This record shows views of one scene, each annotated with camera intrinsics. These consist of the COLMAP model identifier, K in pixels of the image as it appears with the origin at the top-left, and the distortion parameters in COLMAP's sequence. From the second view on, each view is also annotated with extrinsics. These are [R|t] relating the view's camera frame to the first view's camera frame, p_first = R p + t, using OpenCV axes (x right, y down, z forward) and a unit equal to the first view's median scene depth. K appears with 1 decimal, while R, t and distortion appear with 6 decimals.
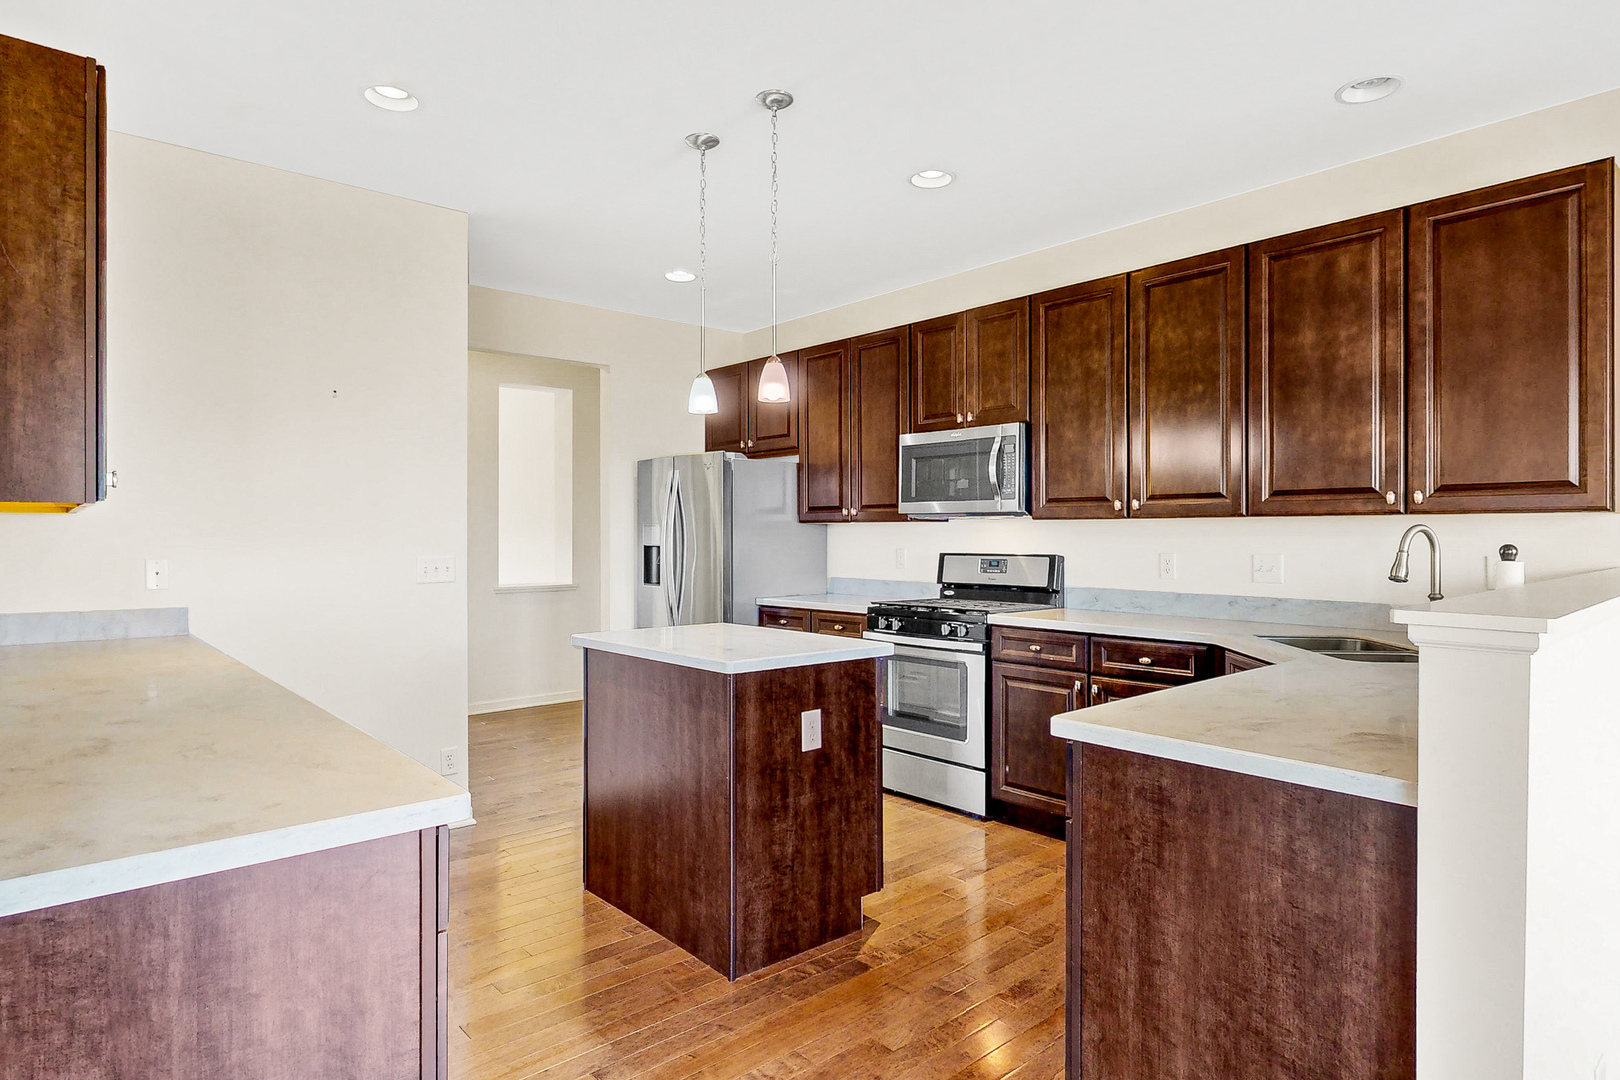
lens RADIAL K [[916.8, 0, 788.2], [0, 916.8, 534.6], [0, 0, 1]] dist [-0.000901, 0.000815]
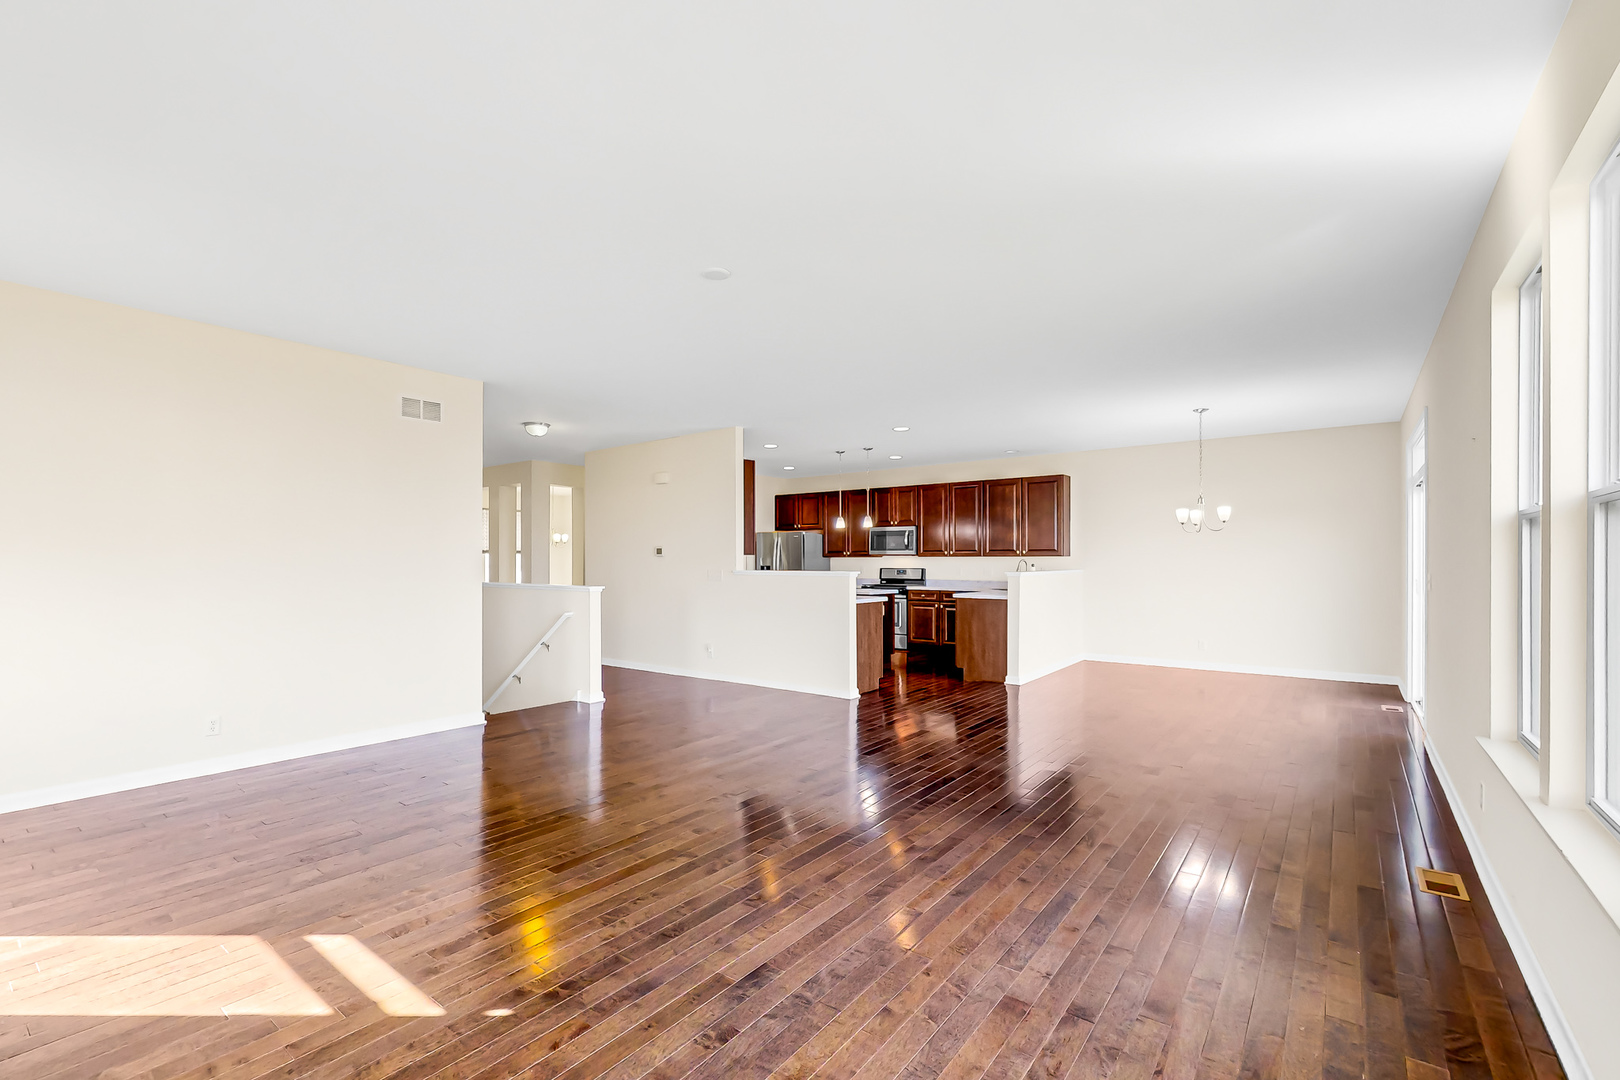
lens RADIAL K [[690.2, 0, 768.6], [0, 690.2, 564.4], [0, 0, 1]] dist [-0.000454, 0.000091]
pose [[0.984442, -0.001413, 0.175706, -0.701191], [0.000607, 0.999989, 0.004644, -0.002138], [-0.175711, -0.004465, 0.984432, -1.324810]]
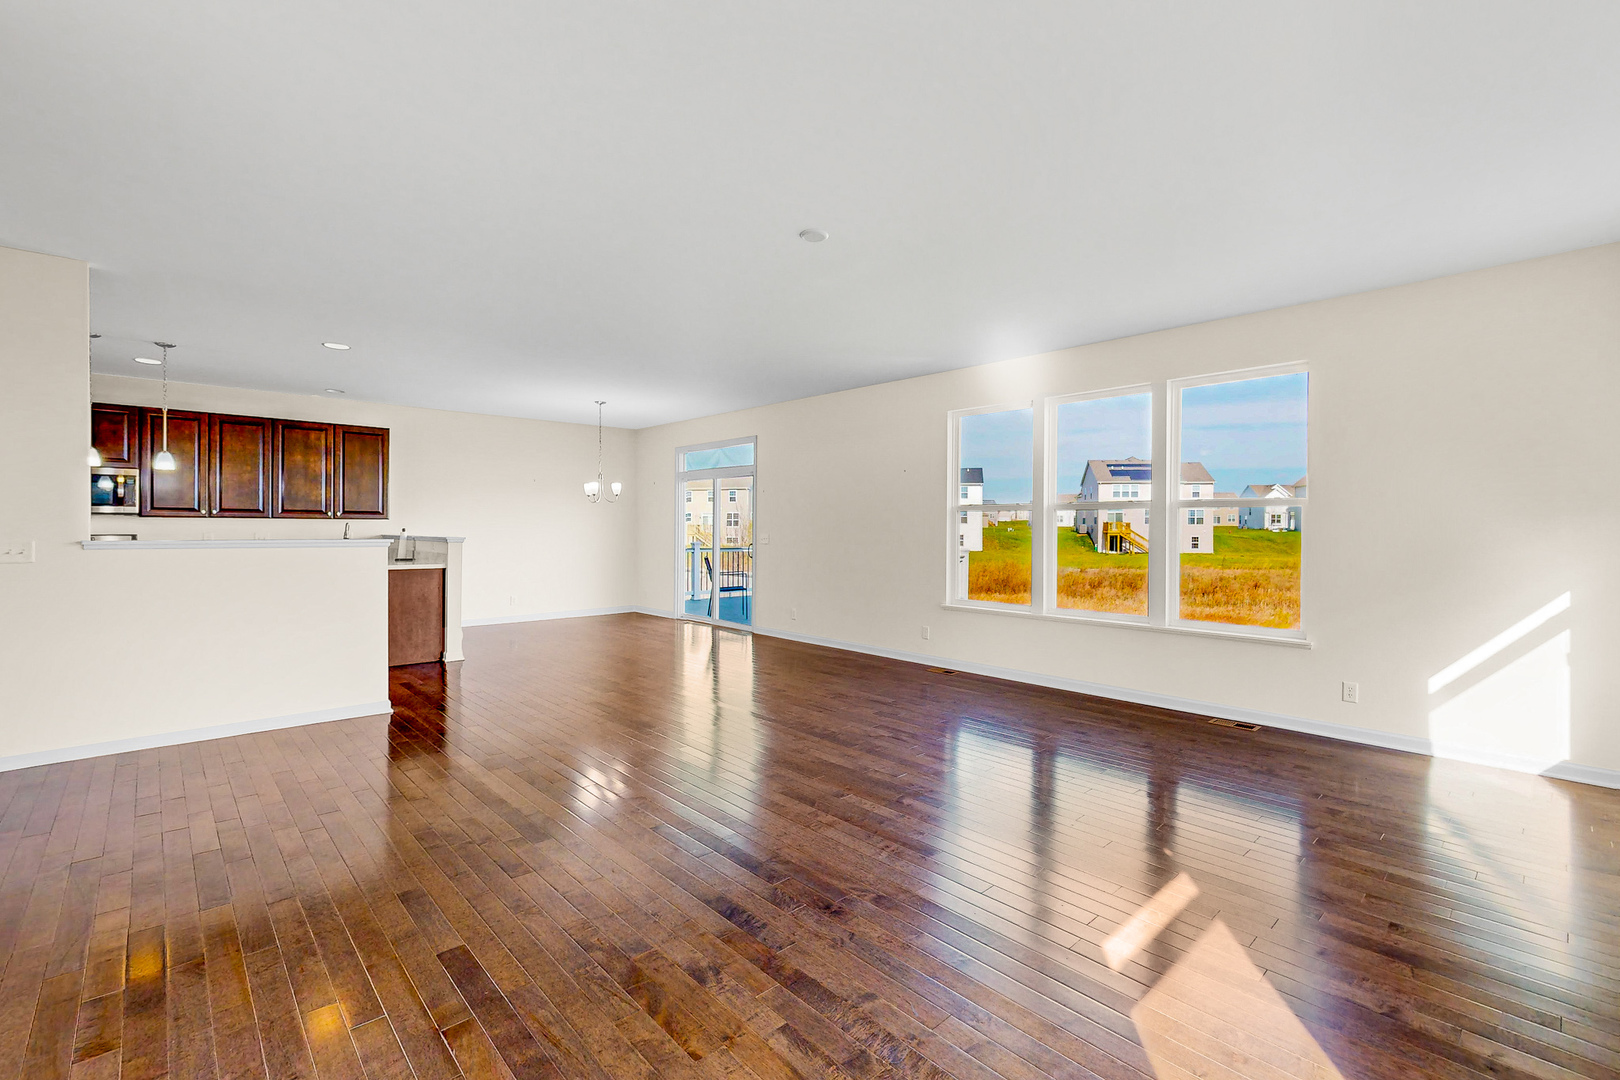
lens RADIAL K [[716.7, 0, 810.0], [0, 716.7, 540.0], [0, 0, 1]] dist [0.000086, 0.004516]
pose [[0.001098, -0.010694, 0.999942, -1.436227], [-0.005118, 0.999930, 0.010699, 0.011053], [-0.999986, -0.005130, 0.001043, -0.520385]]
